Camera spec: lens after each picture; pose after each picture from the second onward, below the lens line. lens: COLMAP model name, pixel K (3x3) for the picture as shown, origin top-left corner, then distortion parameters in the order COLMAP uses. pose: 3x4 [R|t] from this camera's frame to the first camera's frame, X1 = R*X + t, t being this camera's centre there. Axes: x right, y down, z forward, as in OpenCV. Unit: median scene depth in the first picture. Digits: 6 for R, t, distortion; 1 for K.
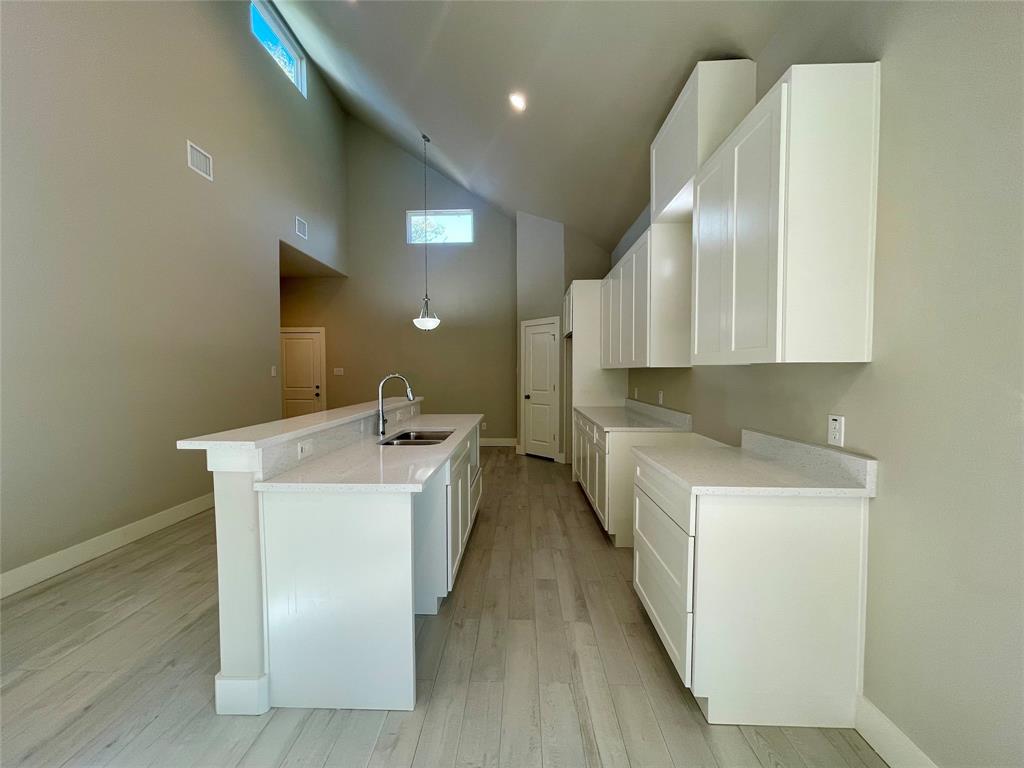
lens RADIAL K [[413.7, 0, 509.5], [0, 413.7, 390.3], [0, 0, 1]] dist [-0.001771, -0.000219]
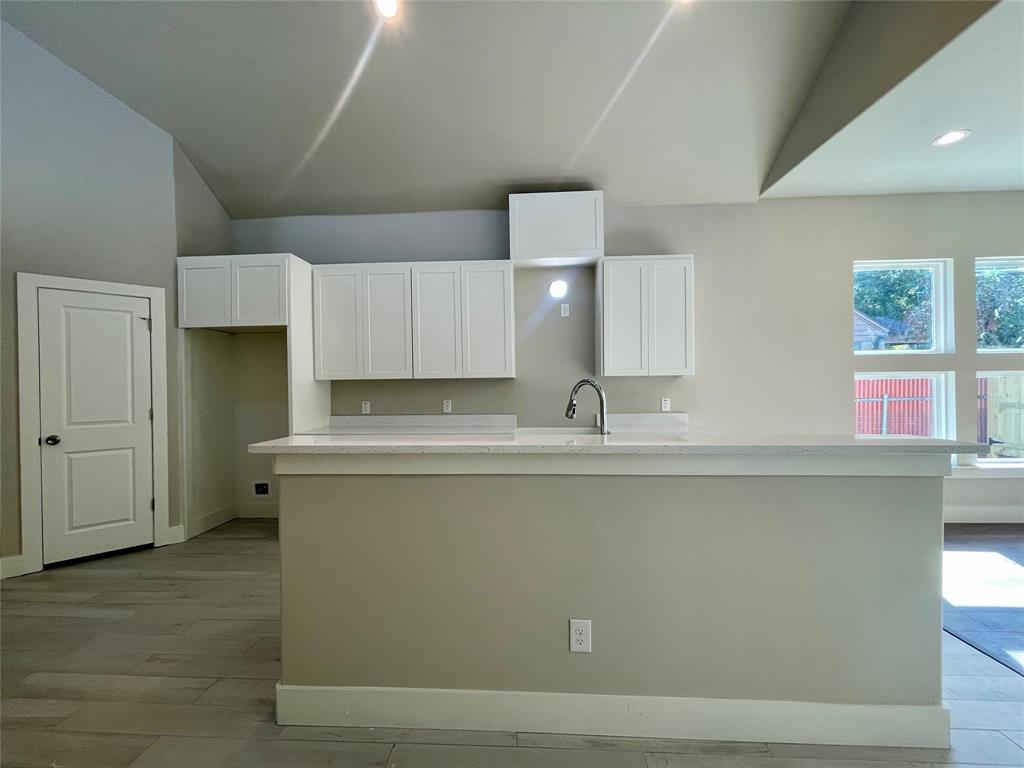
lens RADIAL K [[413.7, 0, 514.3], [0, 413.7, 384.2], [0, 0, 1]] dist [-0.001771, -0.000219]
pose [[0.003483, -0.001445, 0.999993, -0.730831], [0.054282, 0.998525, 0.001254, -0.033709], [-0.998520, 0.054278, 0.003557, 0.835630]]
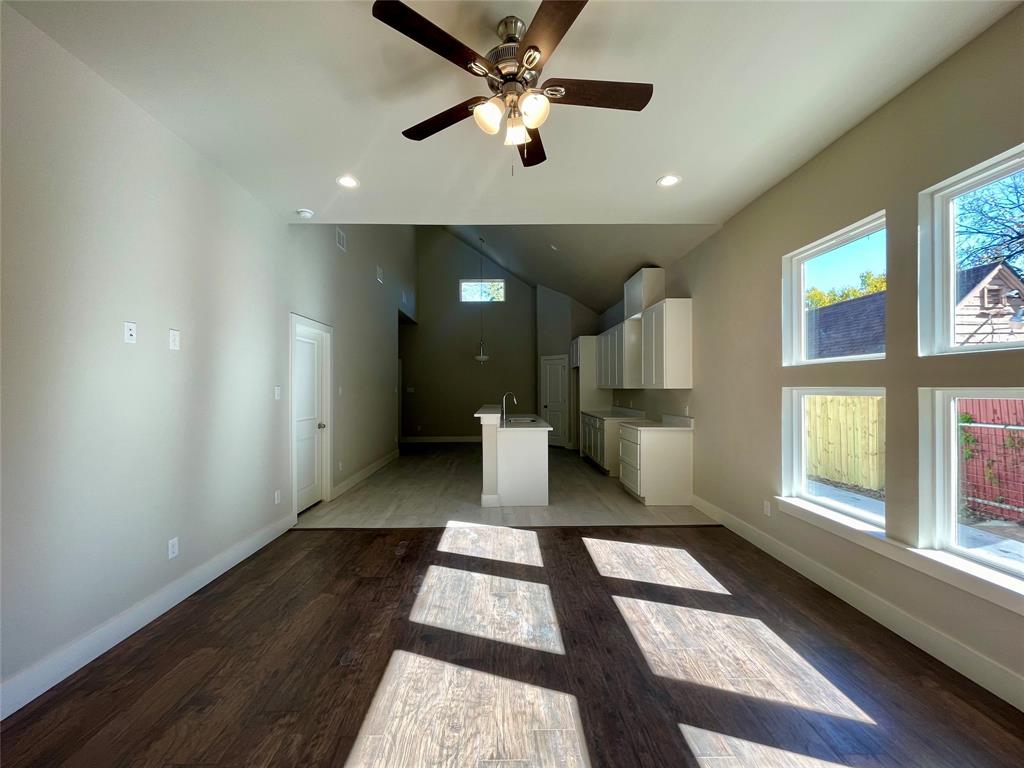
lens RADIAL K [[413.7, 0, 508.5], [0, 413.7, 387.9], [0, 0, 1]] dist [-0.001771, -0.000219]
pose [[0.998836, 0.000414, 0.048234, -0.285224], [0.001788, 0.998959, -0.045592, 0.029174], [-0.048202, 0.045625, 0.997795, -0.861773]]
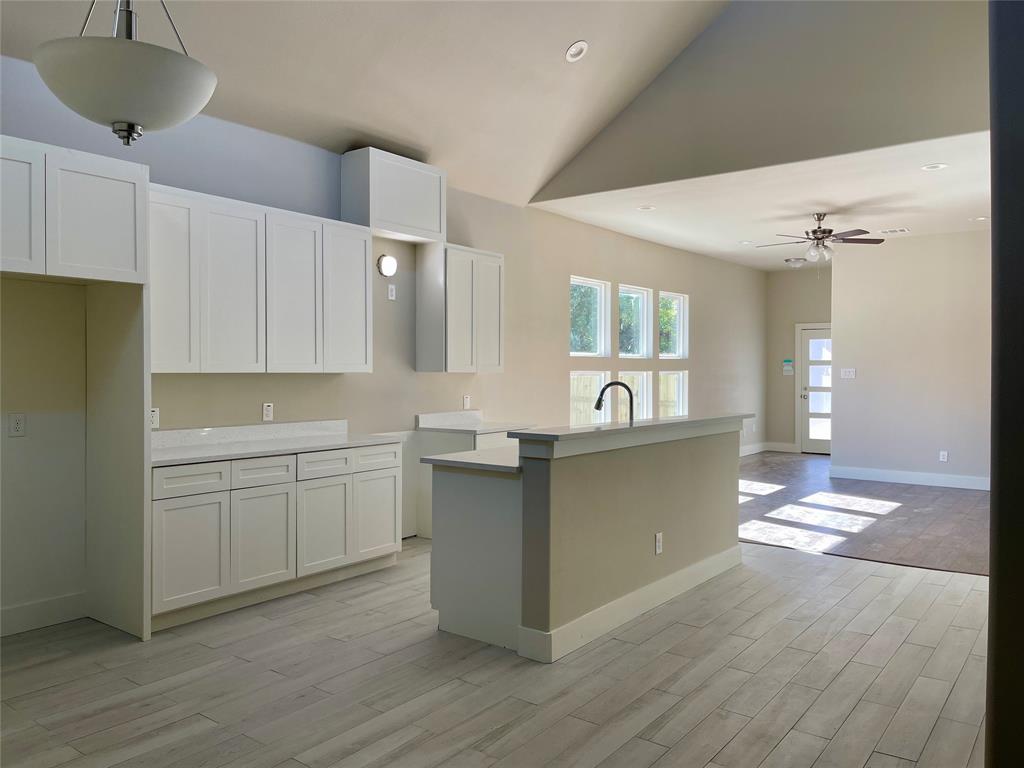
lens RADIAL K [[747.1, 0, 506.3], [0, 747.1, 380.4], [0, 0, 1]] dist [0.036283, -0.040671]
pose [[-0.818691, 0.001152, 0.574234, -0.796121], [0.031531, 0.998580, 0.042951, -0.087969], [-0.573368, 0.053269, -0.817564, 1.909395]]
